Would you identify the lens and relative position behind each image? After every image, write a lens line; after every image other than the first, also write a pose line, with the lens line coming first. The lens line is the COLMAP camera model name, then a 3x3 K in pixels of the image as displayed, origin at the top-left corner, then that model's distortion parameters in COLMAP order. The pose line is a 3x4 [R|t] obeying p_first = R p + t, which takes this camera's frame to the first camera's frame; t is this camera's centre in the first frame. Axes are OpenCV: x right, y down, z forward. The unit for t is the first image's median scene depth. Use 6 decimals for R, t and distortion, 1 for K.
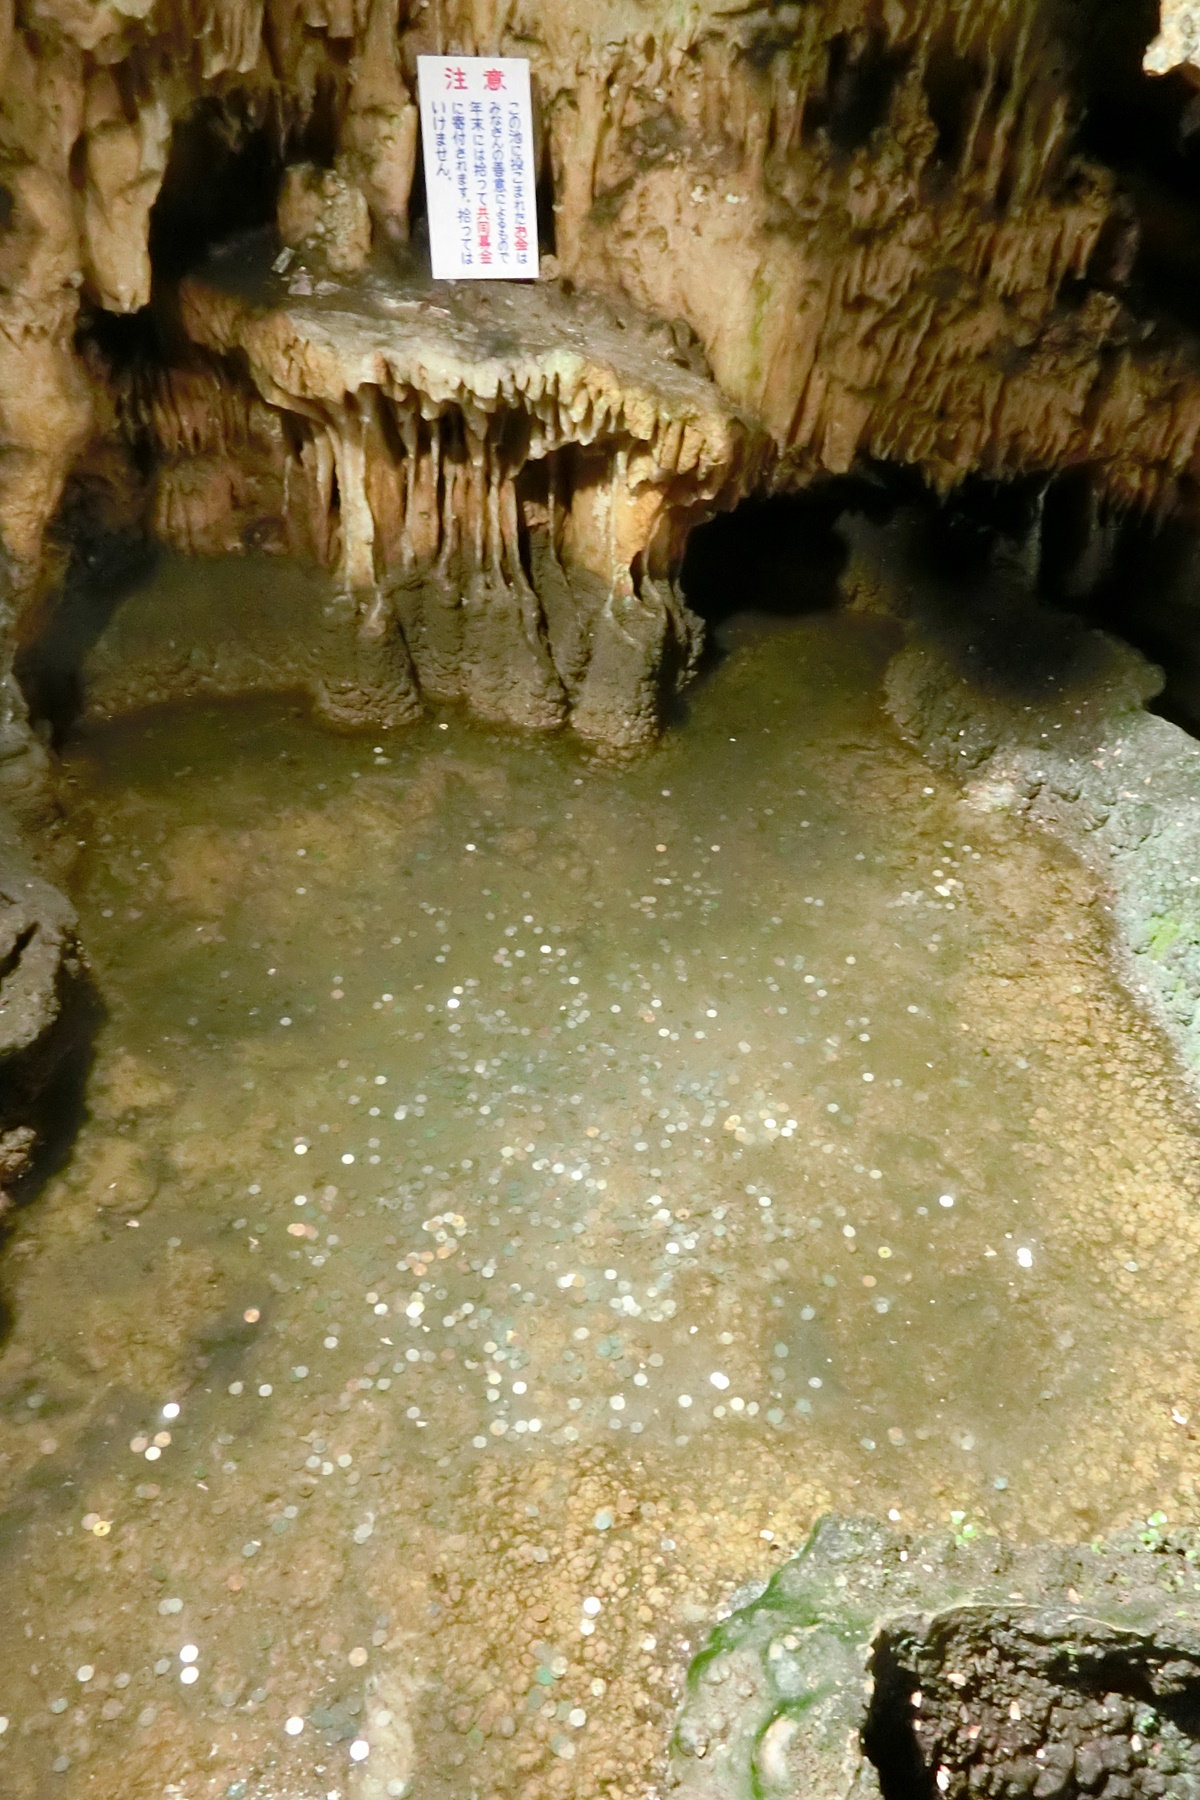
lens RADIAL K [[1391.9, 0, 600.4], [0, 1391.9, 891.1], [0, 0, 1]] dist [-0.030951, 0.041983]
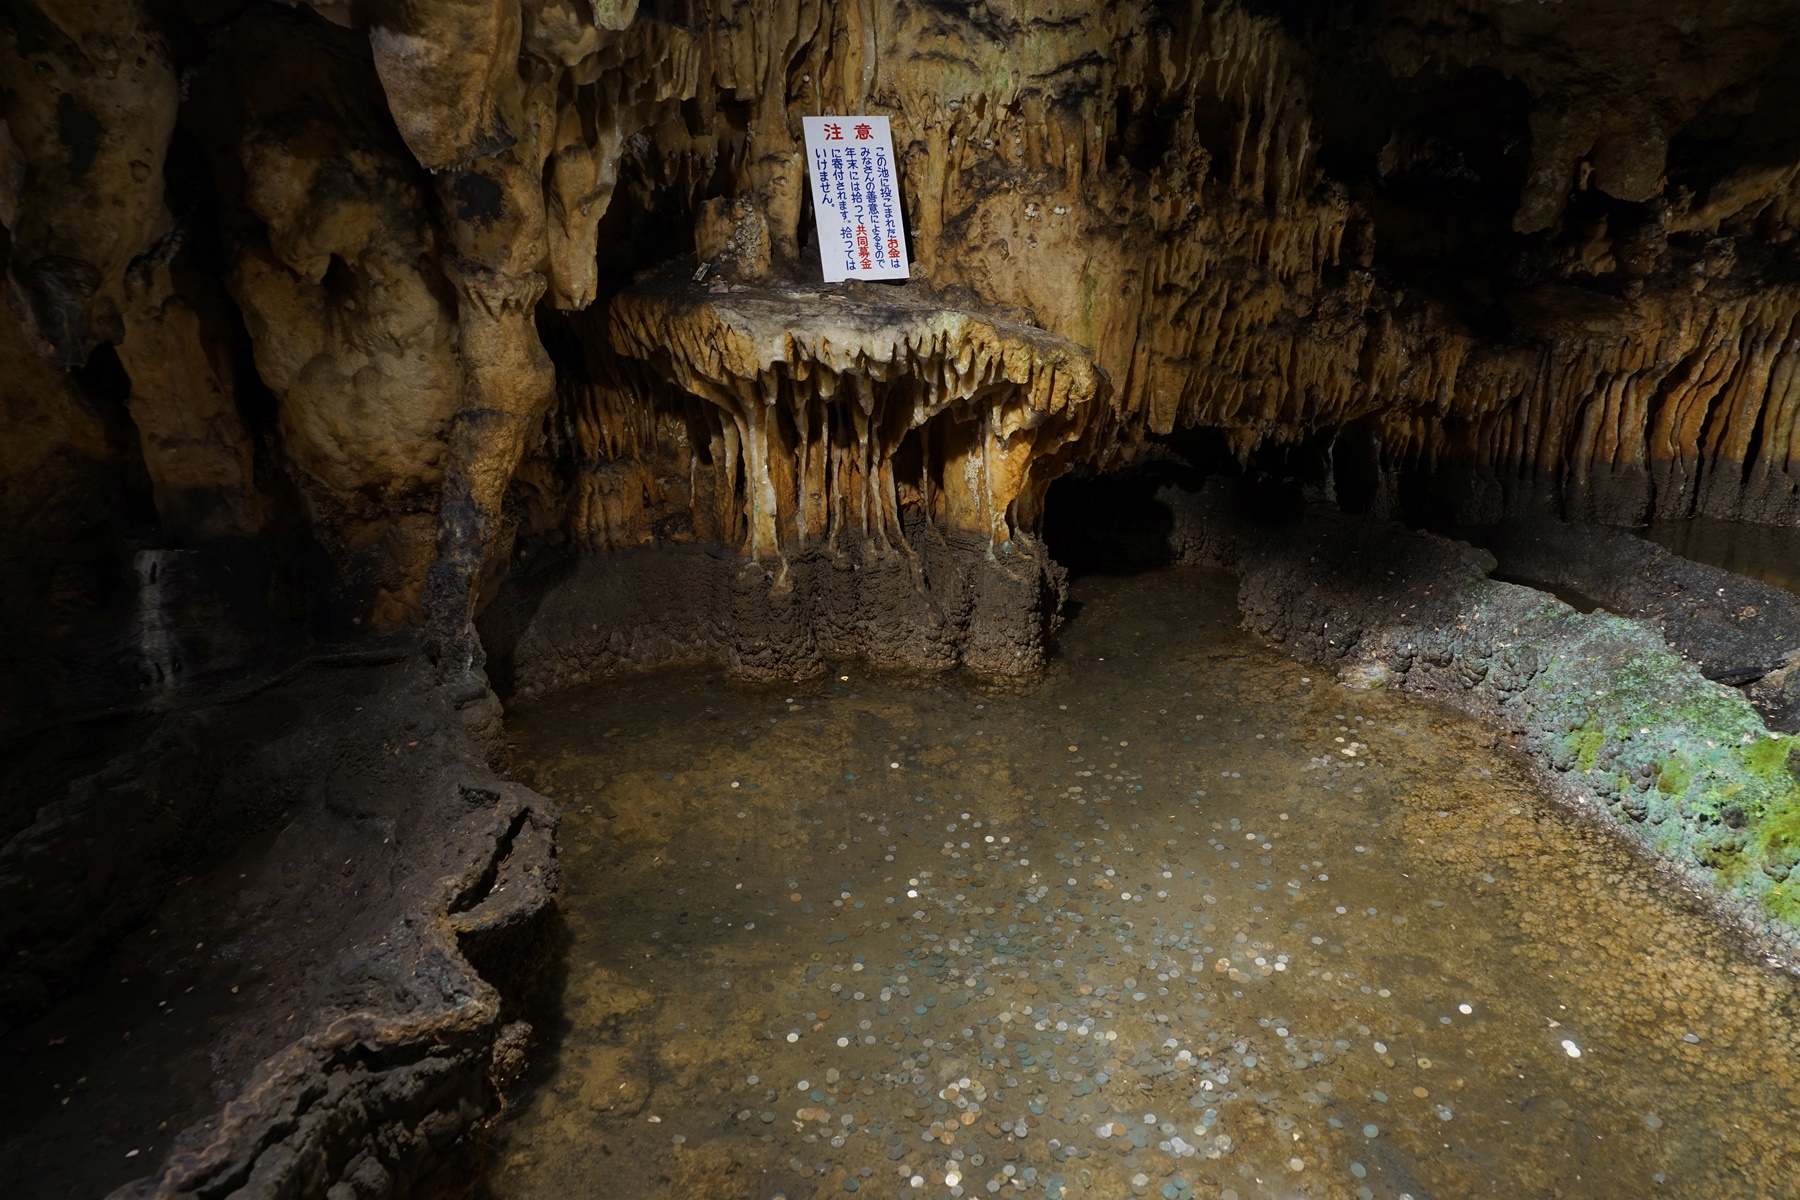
lens RADIAL K [[1222.6, 0, 899.8], [0, 1222.6, 600.2], [0, 0, 1]] dist [0.017443, -0.018357]
pose [[0.994327, -0.096146, 0.045502, -0.129556], [0.105466, 0.946769, -0.304148, 0.141722], [-0.013837, 0.307221, 0.951537, 0.082859]]
